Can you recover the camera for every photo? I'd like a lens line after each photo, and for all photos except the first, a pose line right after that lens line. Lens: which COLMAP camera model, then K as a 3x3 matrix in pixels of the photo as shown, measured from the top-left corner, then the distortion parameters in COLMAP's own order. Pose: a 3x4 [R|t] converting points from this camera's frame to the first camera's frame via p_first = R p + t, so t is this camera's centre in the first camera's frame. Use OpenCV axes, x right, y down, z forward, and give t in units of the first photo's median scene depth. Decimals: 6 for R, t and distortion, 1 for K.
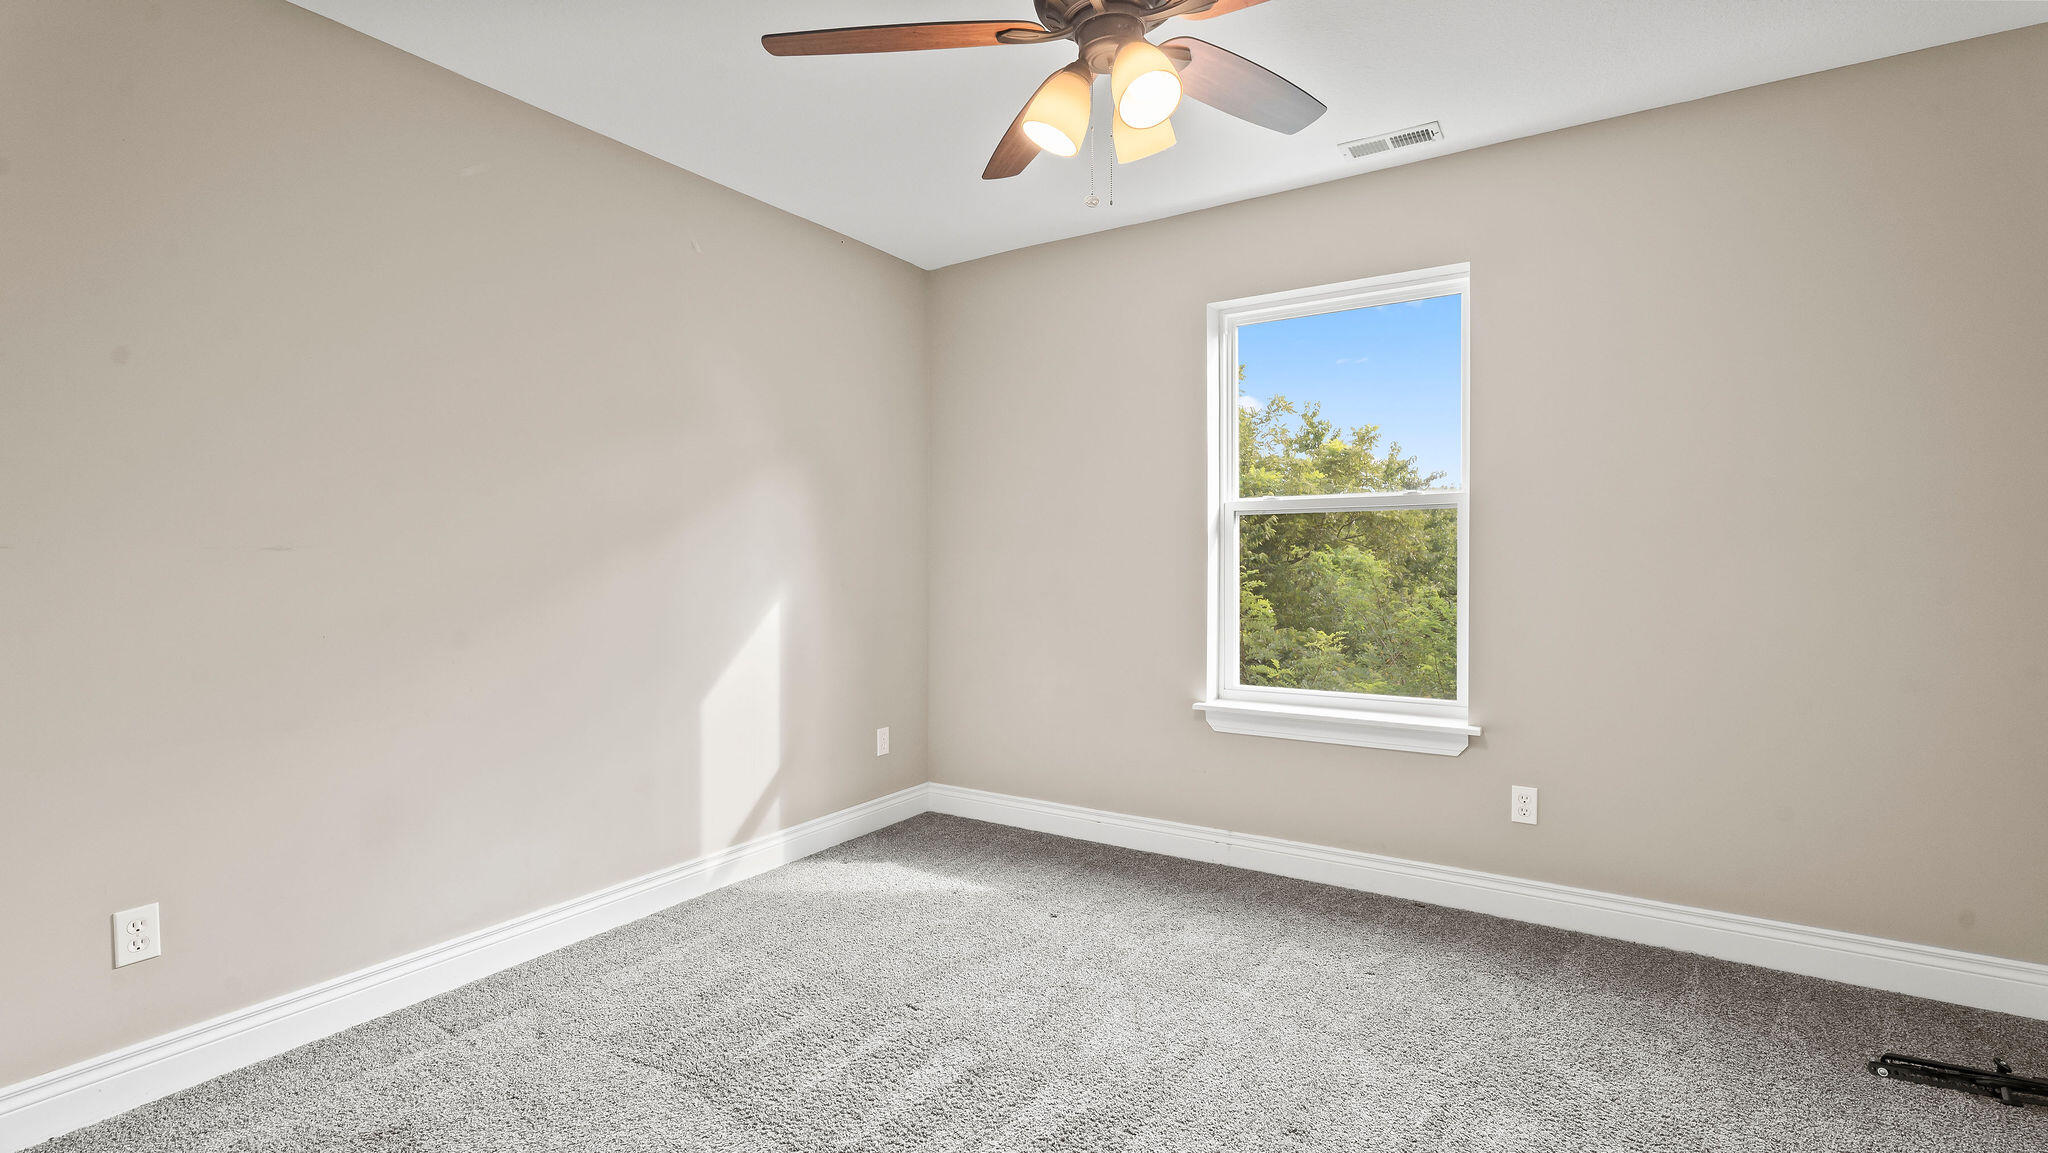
lens RADIAL K [[914.4, 0, 1020.5], [0, 914.4, 570.8], [0, 0, 1]] dist [-0.000299, -0.000396]
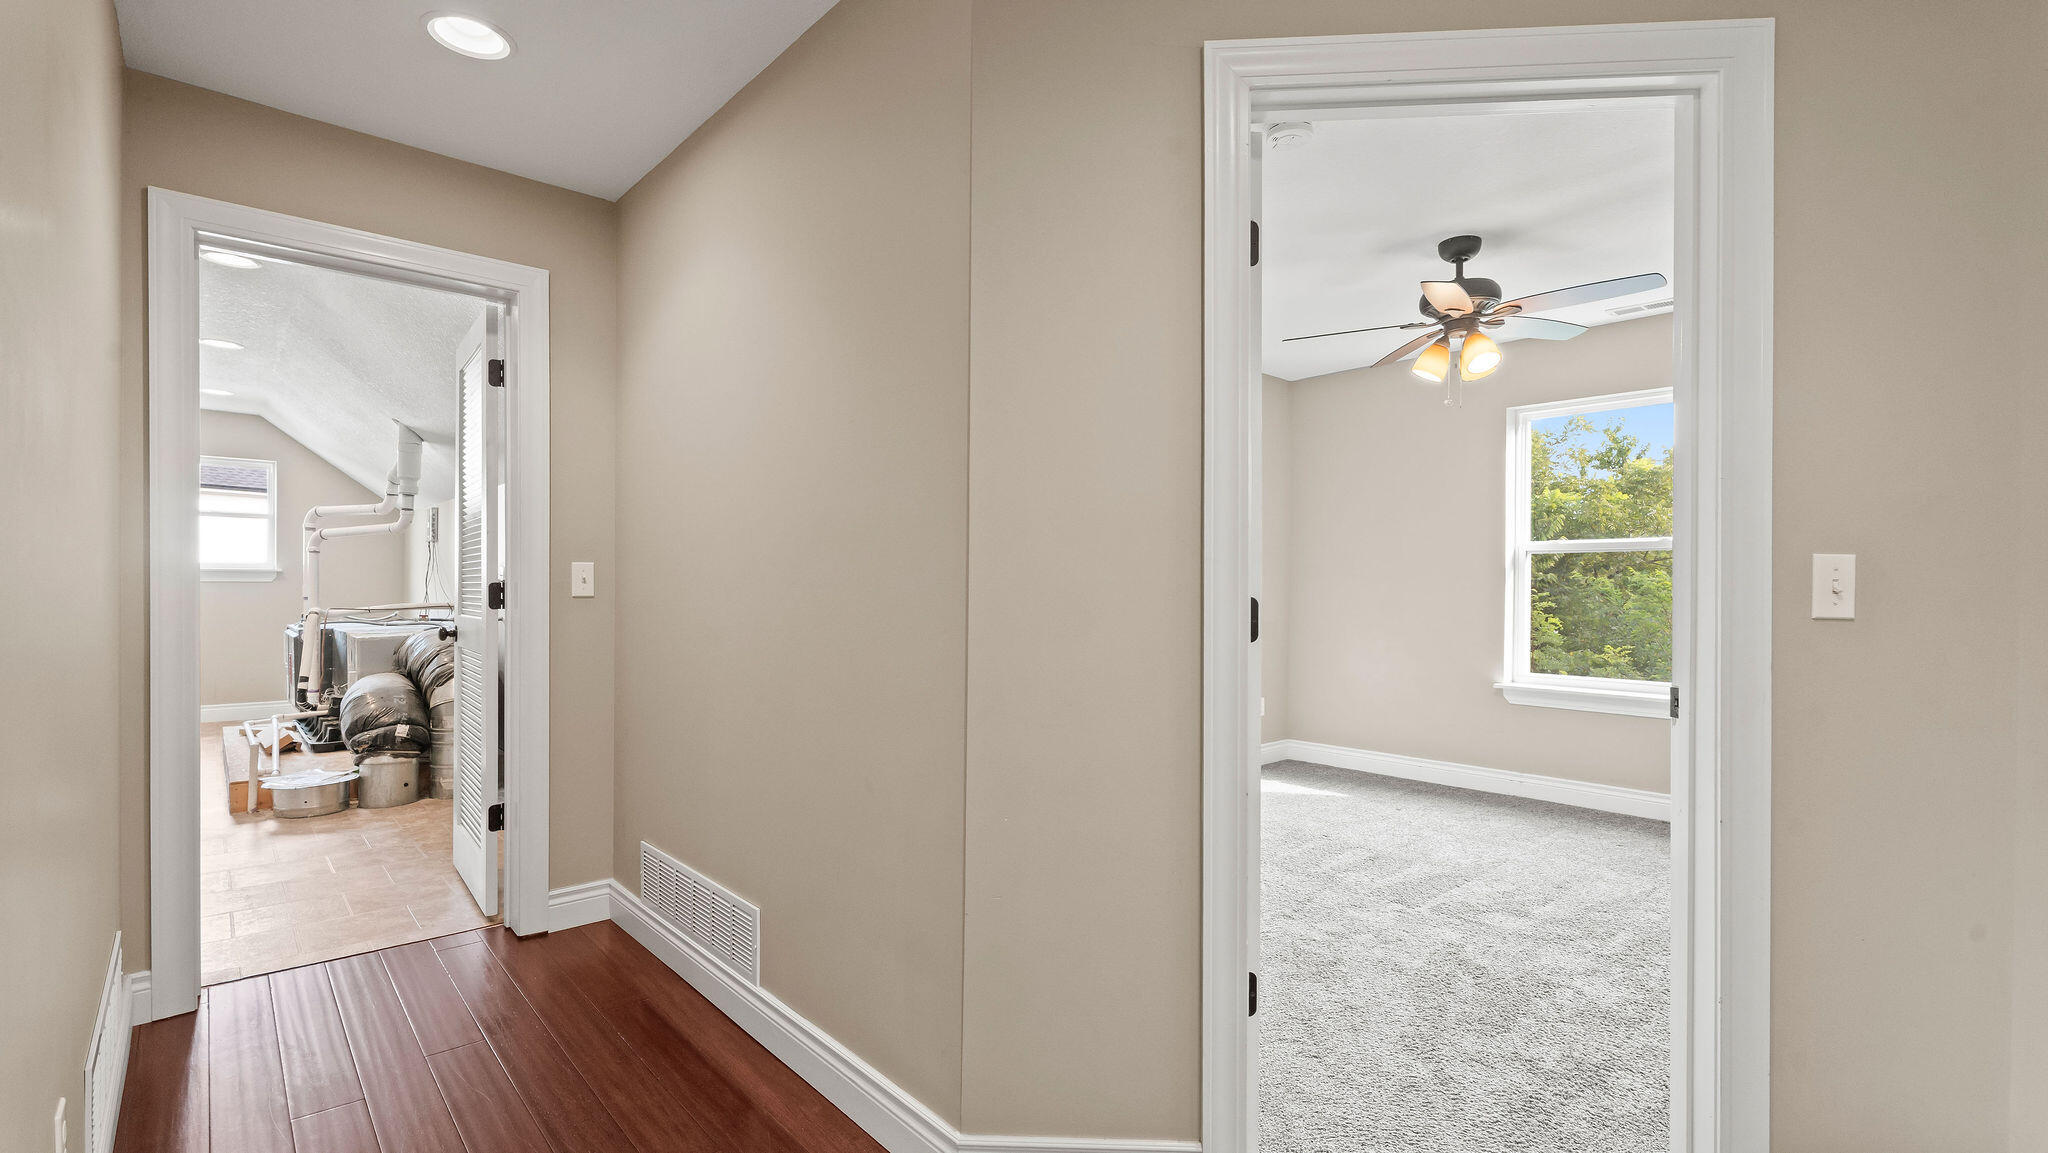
lens RADIAL K [[914.4, 0, 1031.6], [0, 914.4, 582.7], [0, 0, 1]] dist [-0.000299, -0.000396]
pose [[0.965094, 0.007528, -0.261797, -0.051147], [-0.009506, 0.999935, -0.006291, 0.000209], [0.261733, 0.008560, 0.965102, -0.214846]]
